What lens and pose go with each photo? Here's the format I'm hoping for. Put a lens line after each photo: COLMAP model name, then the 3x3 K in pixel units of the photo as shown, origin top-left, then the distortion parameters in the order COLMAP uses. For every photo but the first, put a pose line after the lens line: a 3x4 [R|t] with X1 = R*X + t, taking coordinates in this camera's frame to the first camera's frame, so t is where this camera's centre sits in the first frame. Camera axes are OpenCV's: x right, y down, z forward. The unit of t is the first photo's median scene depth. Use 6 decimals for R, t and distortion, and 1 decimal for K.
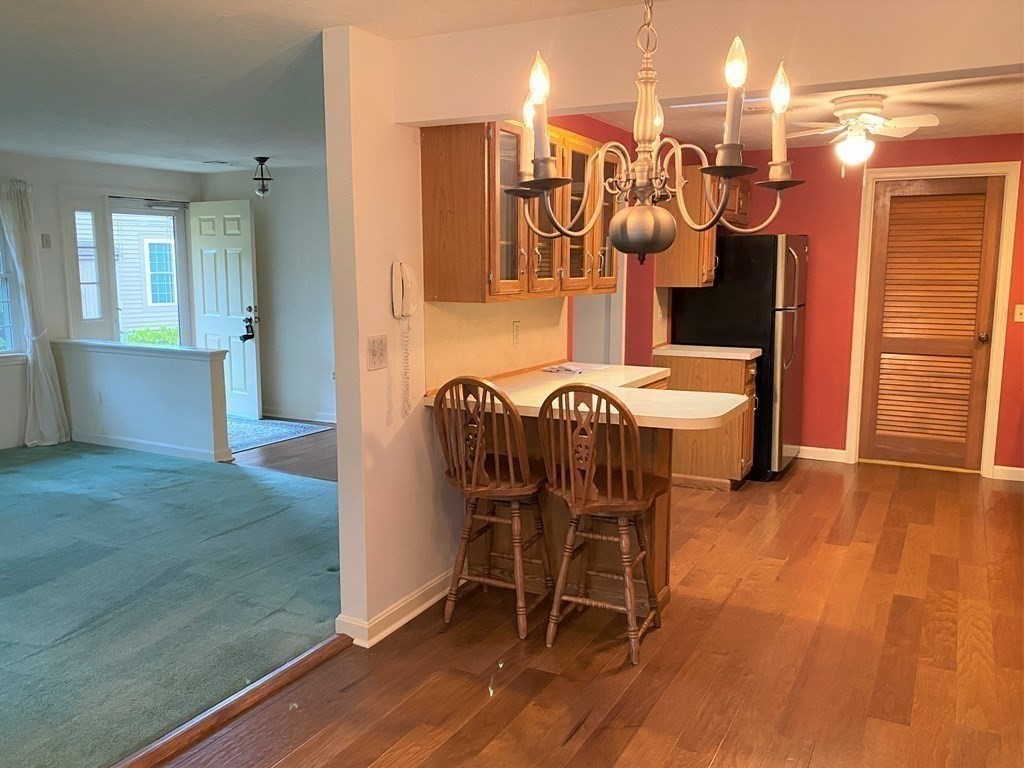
lens RADIAL K [[809.4, 0, 512.0], [0, 809.4, 384.0], [0, 0, 1]] dist [0.078012, -0.116842]
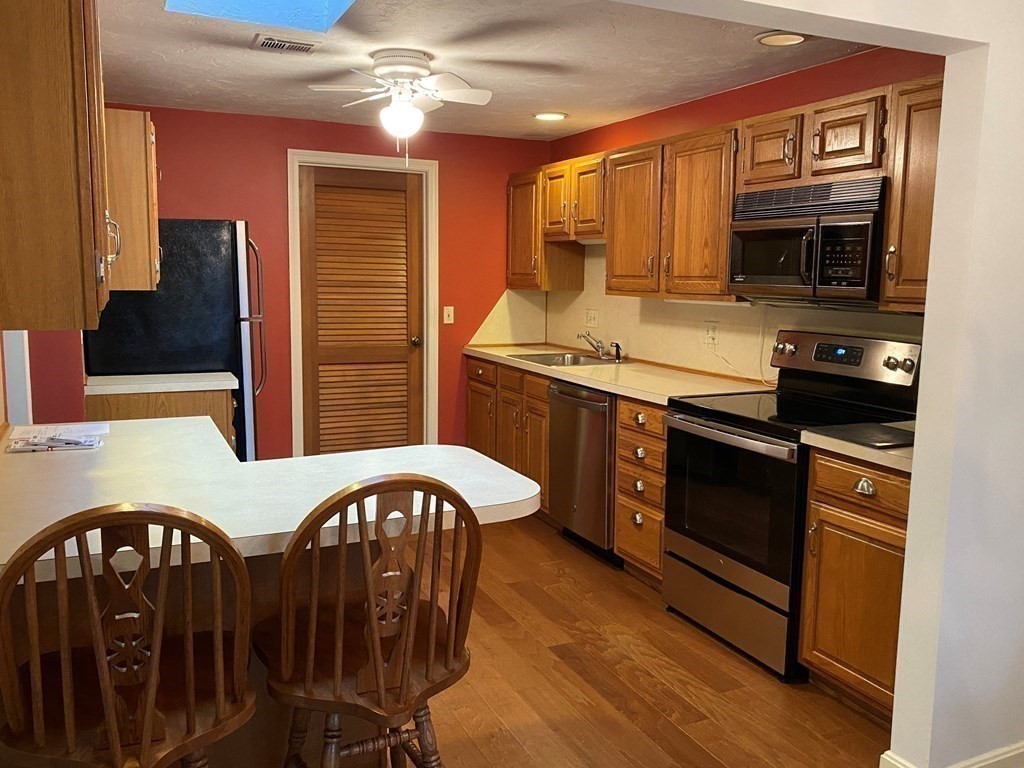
lens RADIAL K [[843.2, 0, 512.0], [0, 843.2, 384.0], [0, 0, 1]] dist [0.088064, -0.089169]
pose [[0.610125, -0.097549, 0.786277, -0.153796], [0.103810, 0.993679, 0.042727, -0.039239], [-0.785475, 0.055555, 0.616395, 0.316774]]
